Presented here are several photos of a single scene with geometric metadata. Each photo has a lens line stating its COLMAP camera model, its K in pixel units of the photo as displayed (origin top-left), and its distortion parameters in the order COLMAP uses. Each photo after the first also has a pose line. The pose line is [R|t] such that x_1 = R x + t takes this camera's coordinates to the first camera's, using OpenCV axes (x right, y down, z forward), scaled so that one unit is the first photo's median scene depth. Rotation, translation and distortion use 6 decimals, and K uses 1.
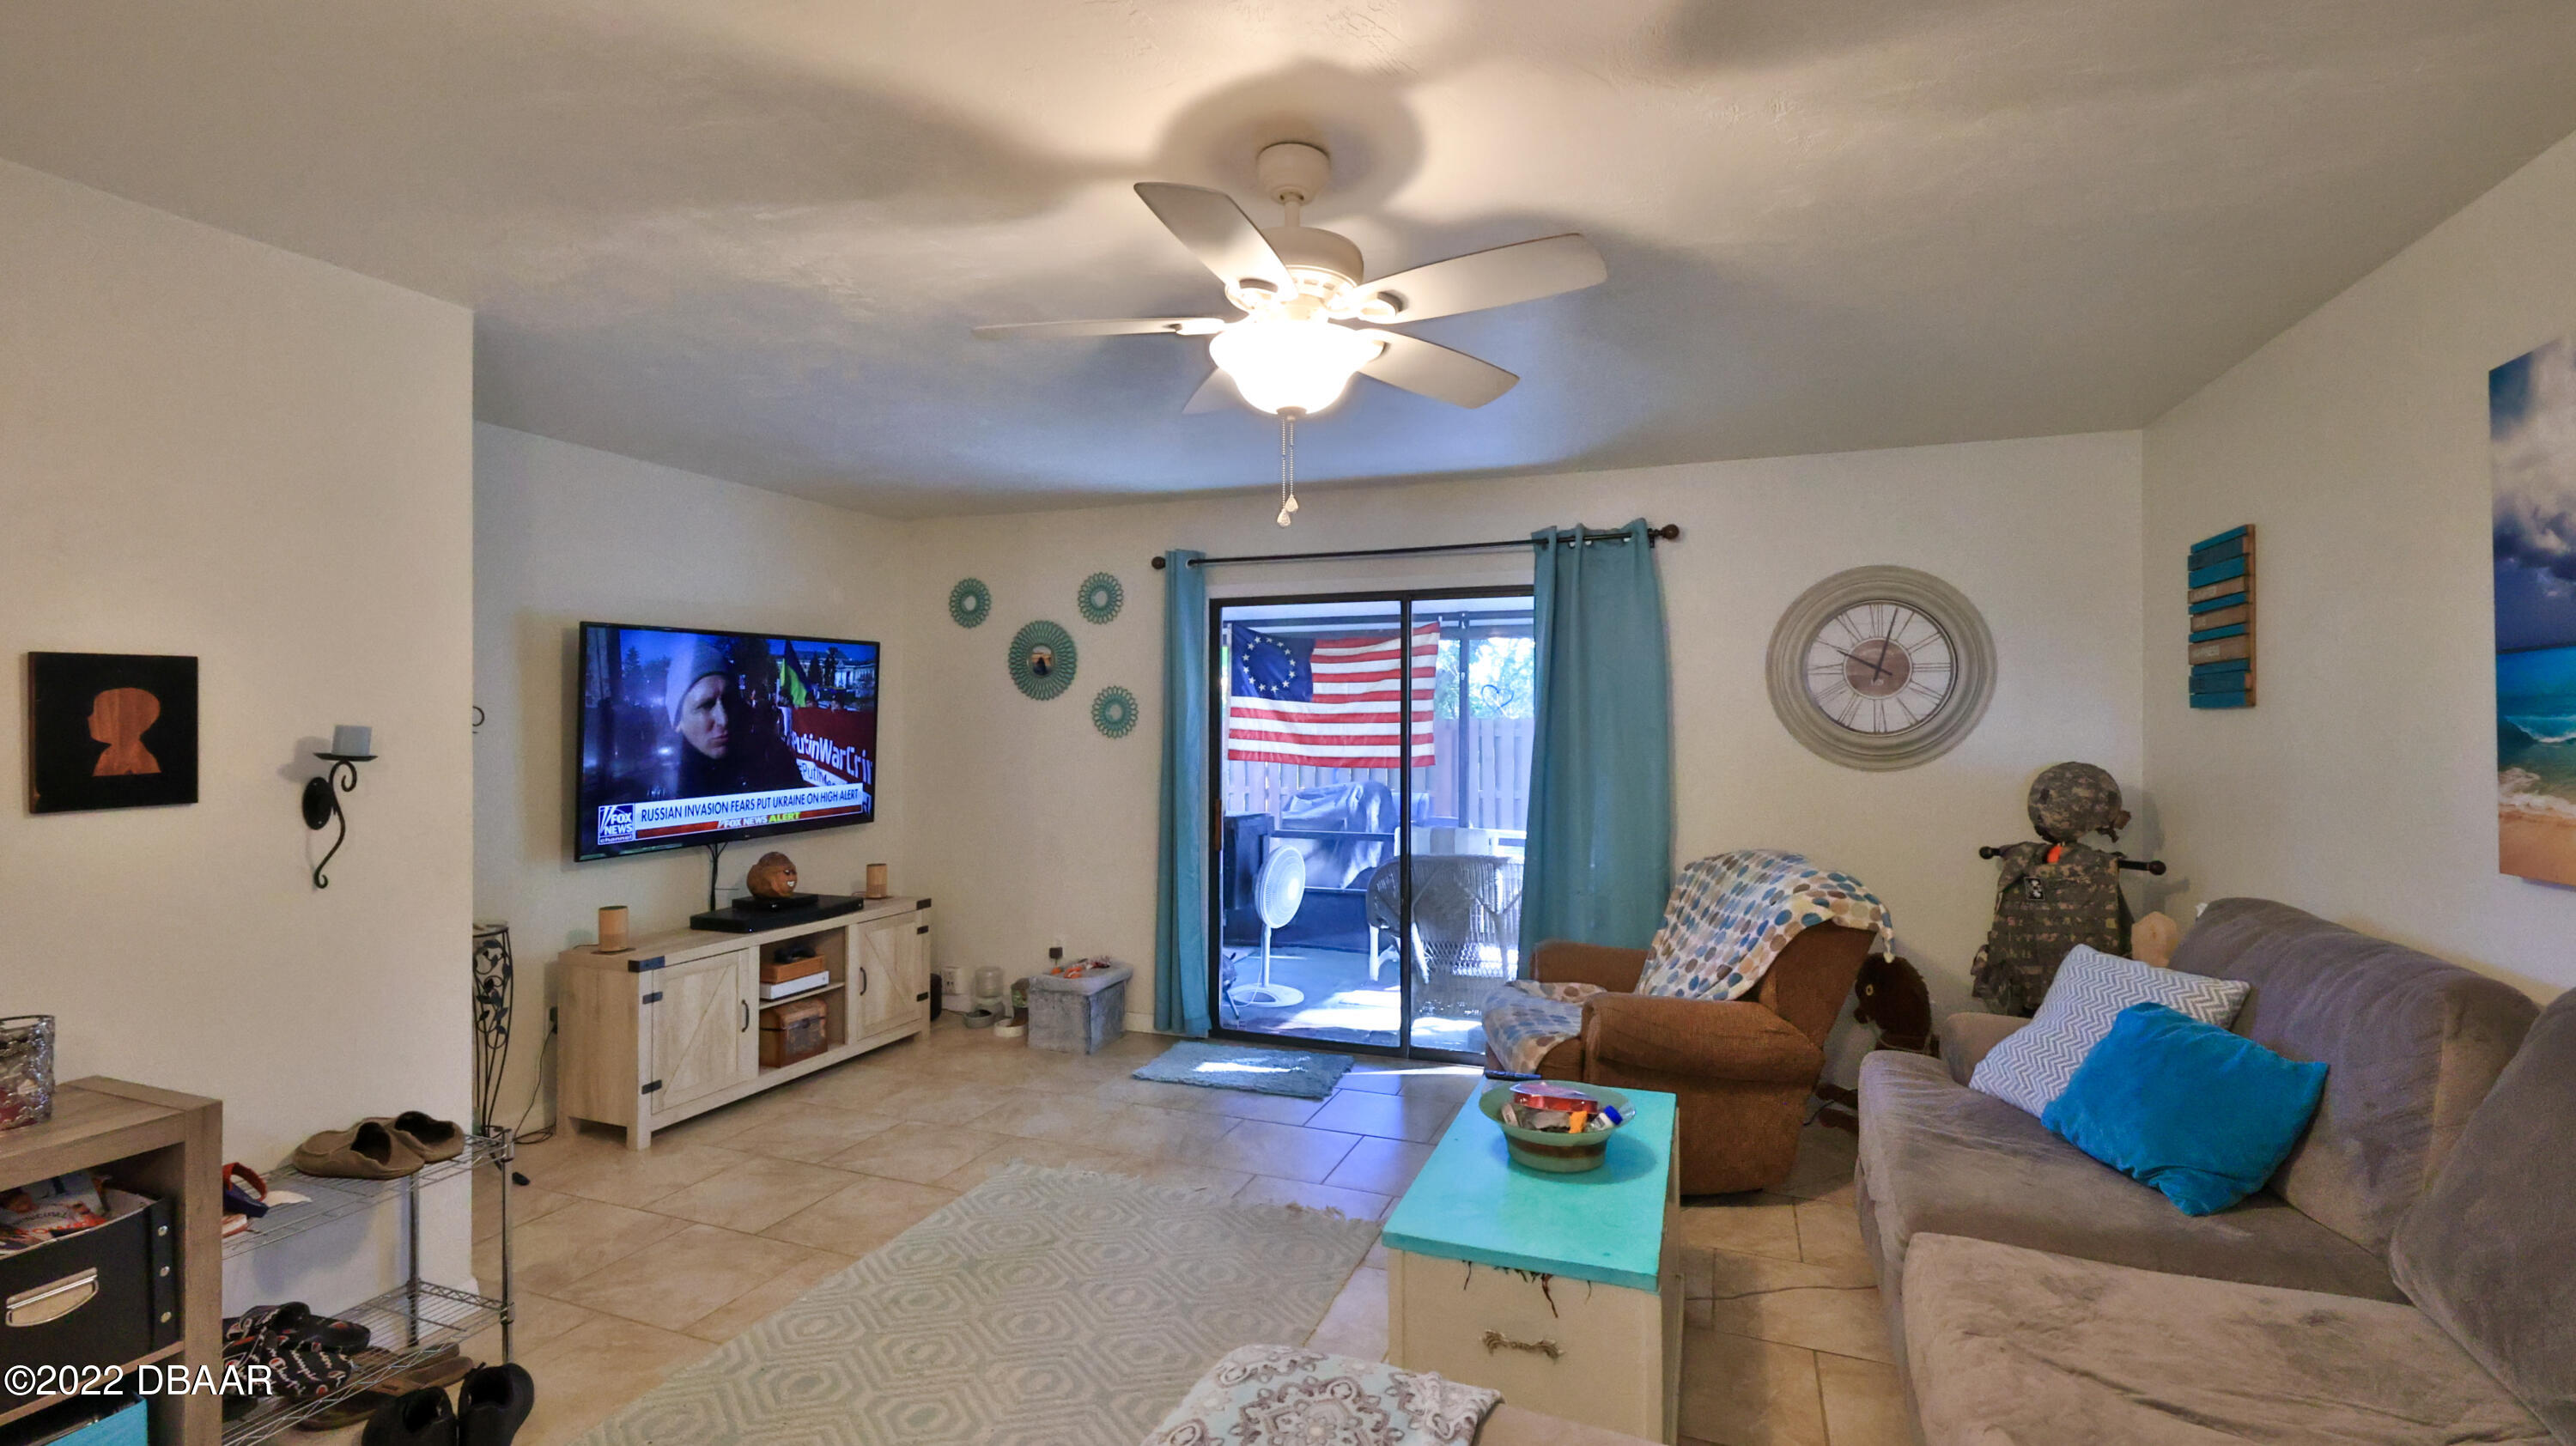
lens RADIAL K [[1132.7, 0, 1284.8], [0, 1132.7, 719.0], [0, 0, 1]] dist [-0.000728, -0.000009]
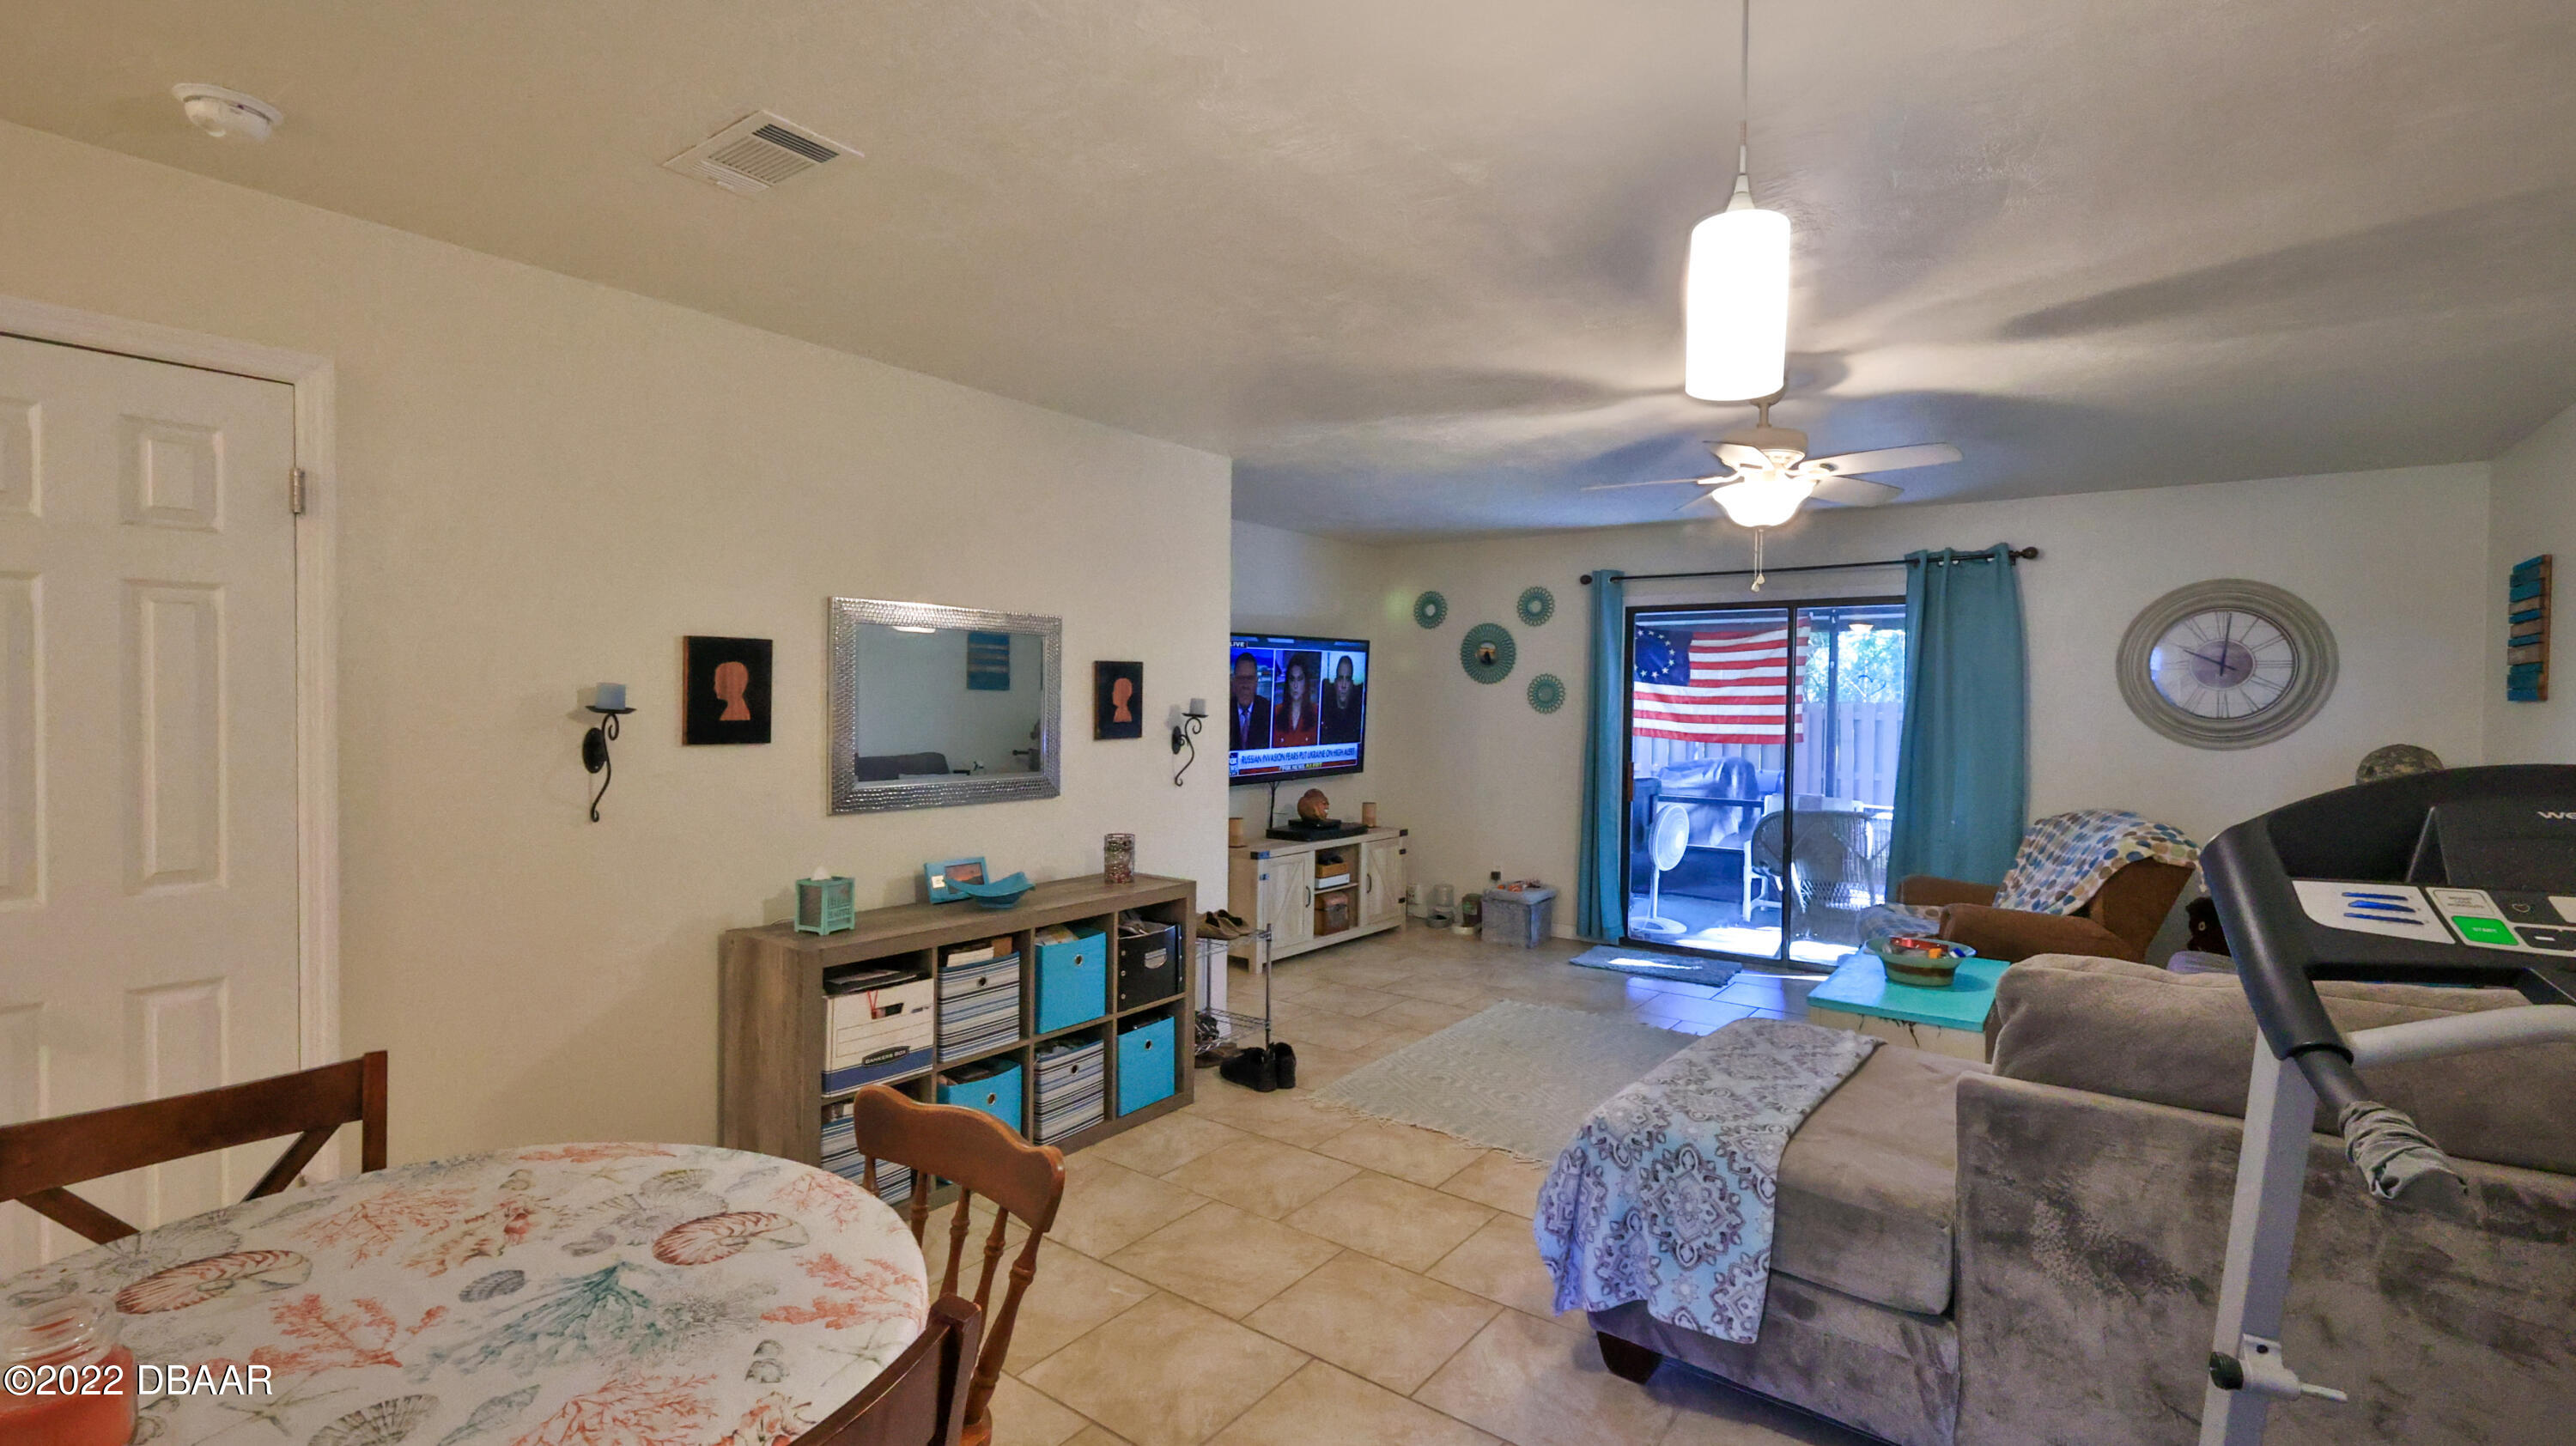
lens RADIAL K [[1132.7, 0, 1284.8], [0, 1132.7, 719.0], [0, 0, 1]] dist [-0.000728, -0.000009]
pose [[0.962089, 0.016562, -0.272233, -0.100340], [-0.011499, 0.999730, 0.020184, 0.000288], [0.272493, -0.016288, 0.962020, -0.404521]]
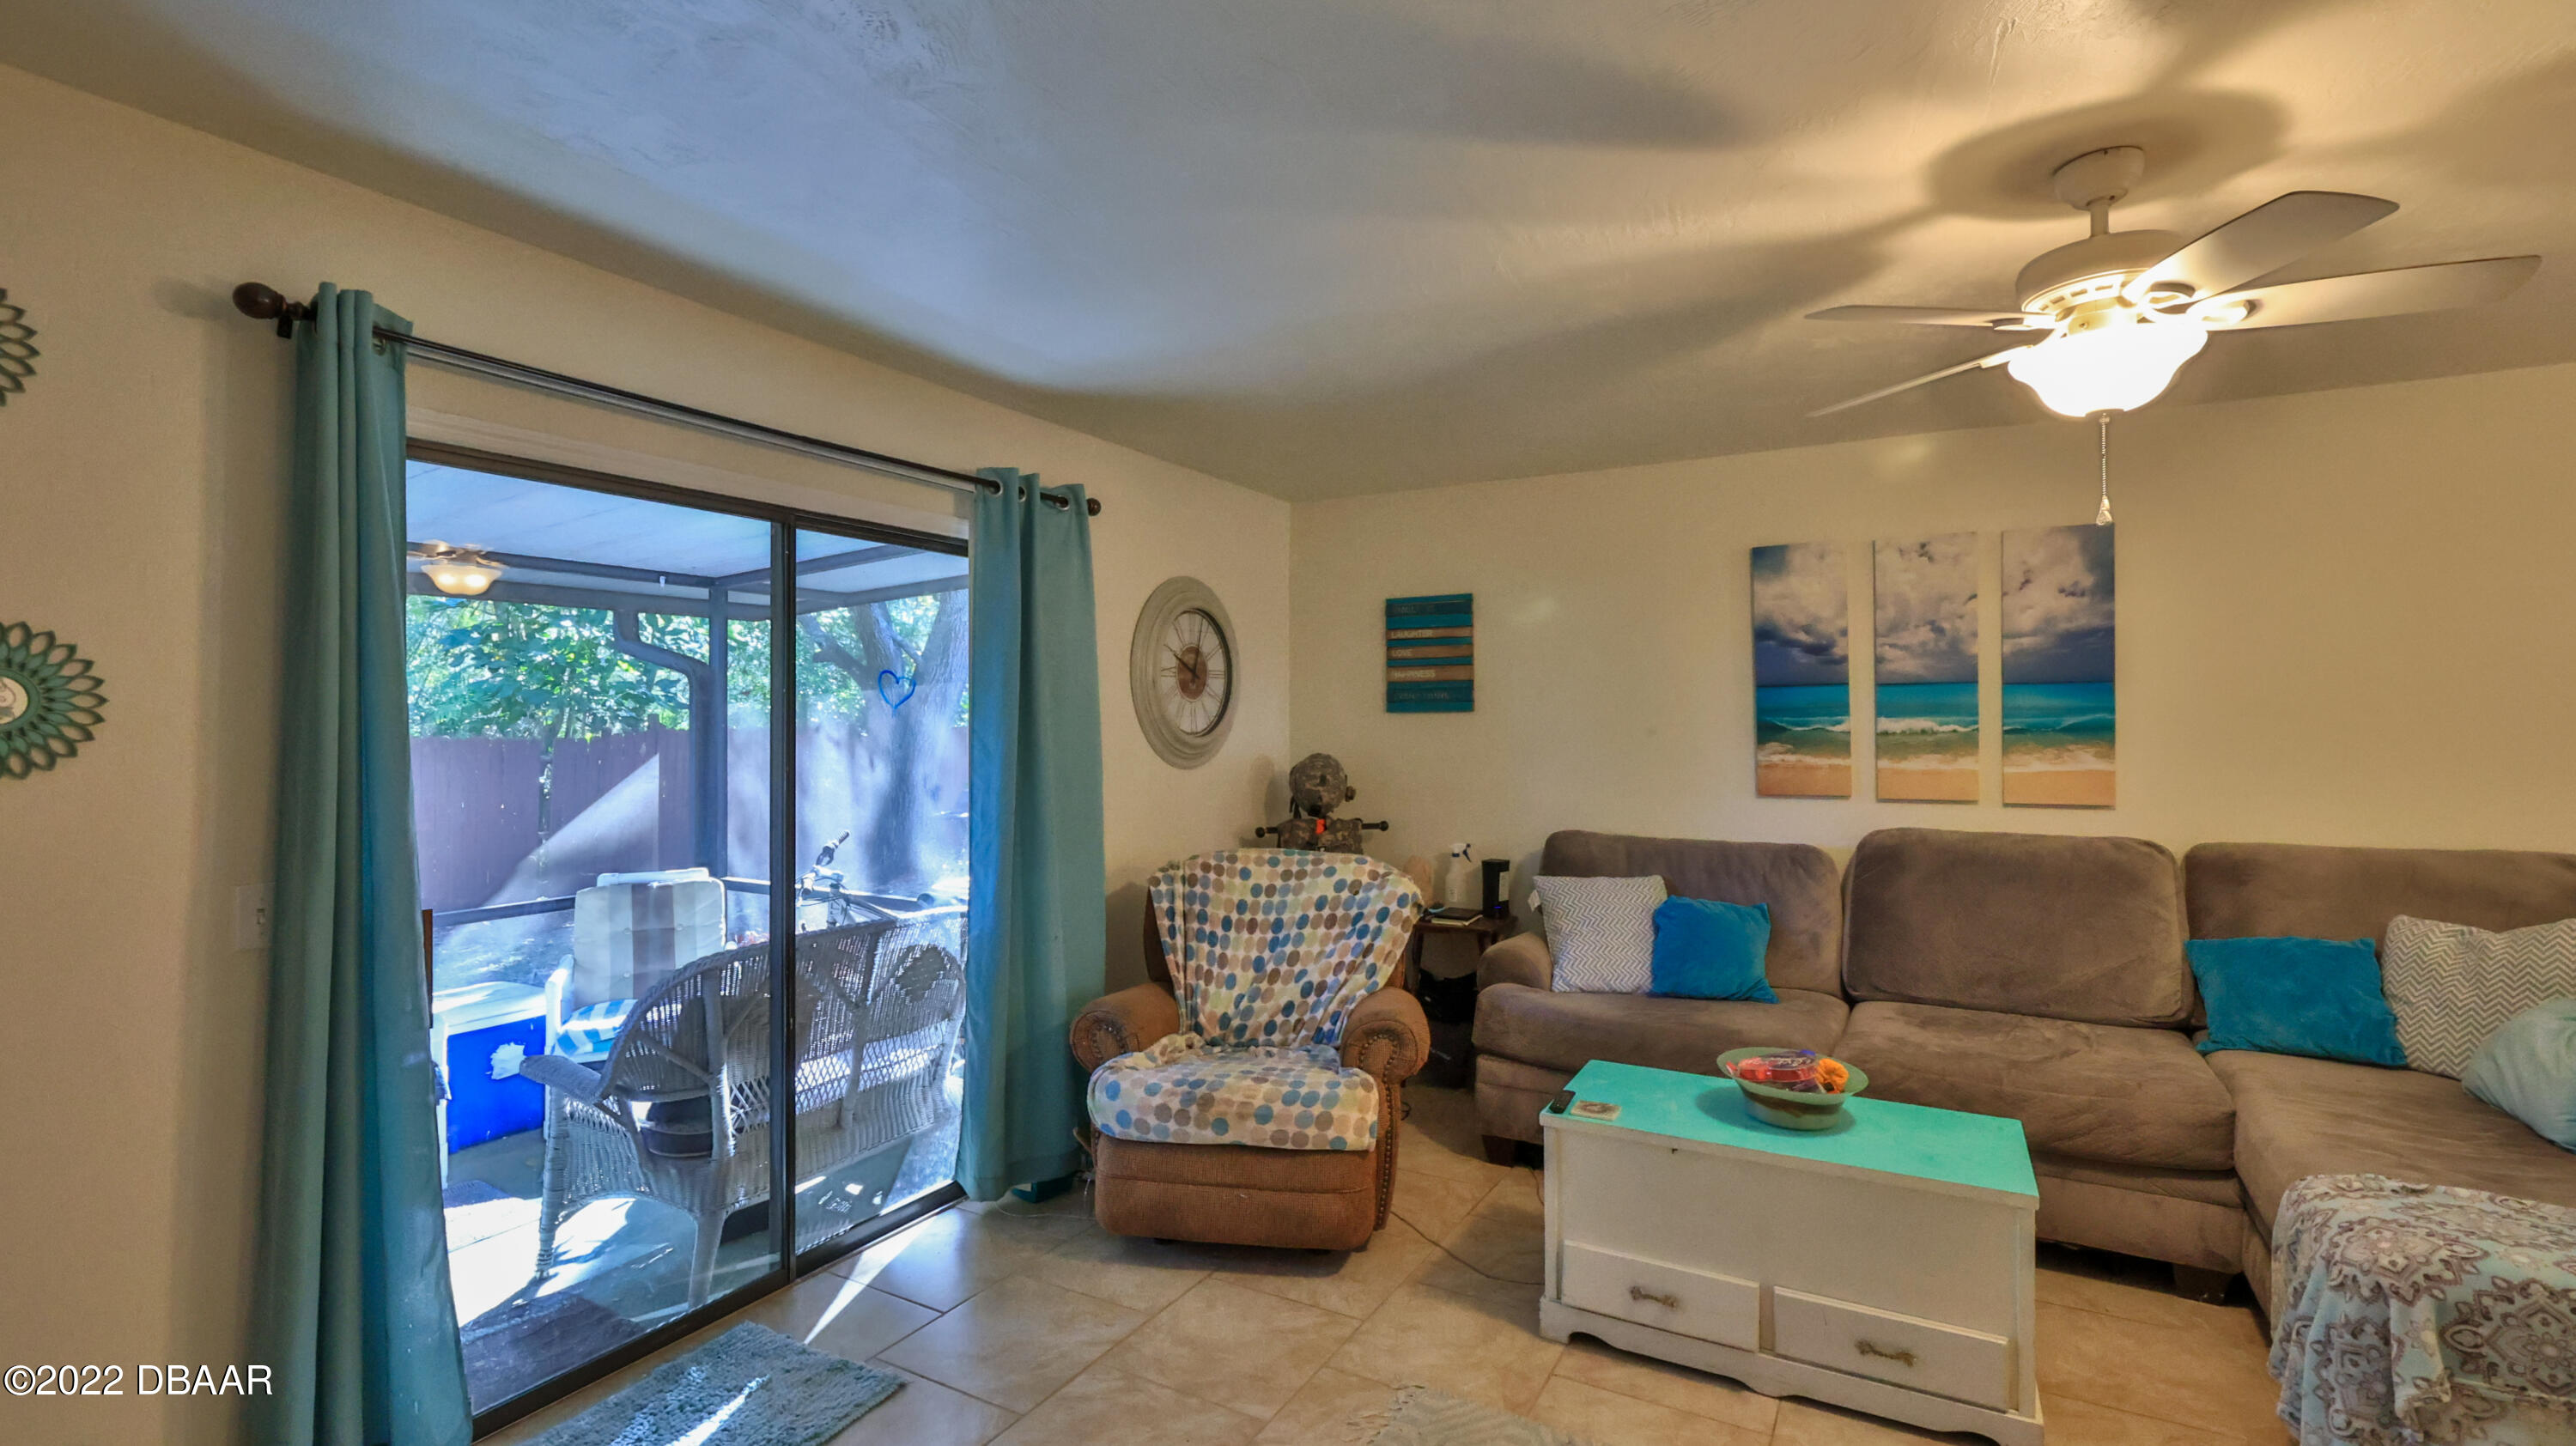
lens RADIAL K [[1132.7, 0, 1284.8], [0, 1132.7, 719.0], [0, 0, 1]] dist [-0.000728, -0.000009]
pose [[0.150728, 0.001836, 0.988574, -0.493366], [0.002051, 0.999996, -0.002170, 0.001120], [-0.988573, 0.002355, 0.150724, 0.703821]]
